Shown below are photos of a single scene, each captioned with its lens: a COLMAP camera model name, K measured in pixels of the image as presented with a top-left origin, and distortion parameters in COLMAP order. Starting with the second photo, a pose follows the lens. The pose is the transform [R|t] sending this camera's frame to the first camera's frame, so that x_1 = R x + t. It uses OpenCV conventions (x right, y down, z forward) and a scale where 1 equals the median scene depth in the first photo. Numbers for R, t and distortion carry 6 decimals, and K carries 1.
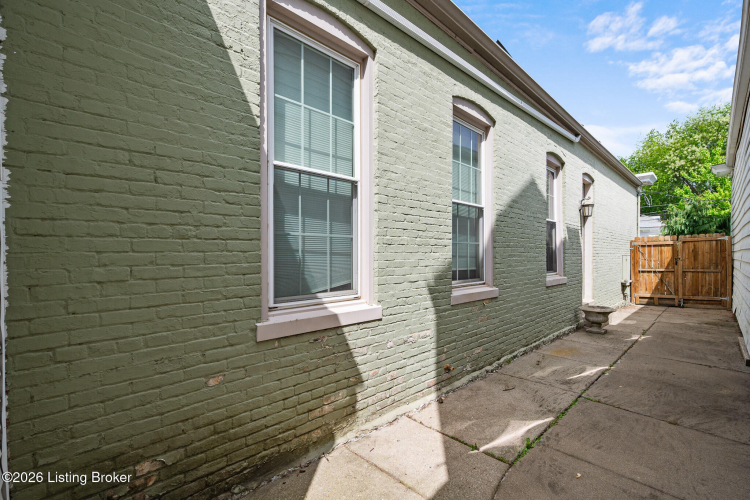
lens RADIAL K [[329.6, 0, 376.3], [0, 329.6, 256.5], [0, 0, 1]] dist [0.001235, 0.000091]
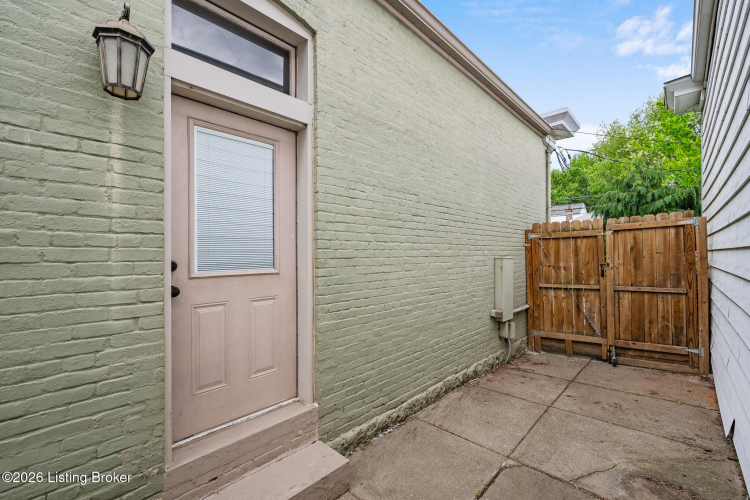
lens RADIAL K [[336.1, 0, 373.6], [0, 336.1, 245.8], [0, 0, 1]] dist [-0.000229, 0.000423]
pose [[0.997860, -0.003921, 0.065265, 0.535263], [0.005006, 0.999852, -0.016470, -0.015299], [-0.065191, 0.016762, 0.997732, 0.518302]]
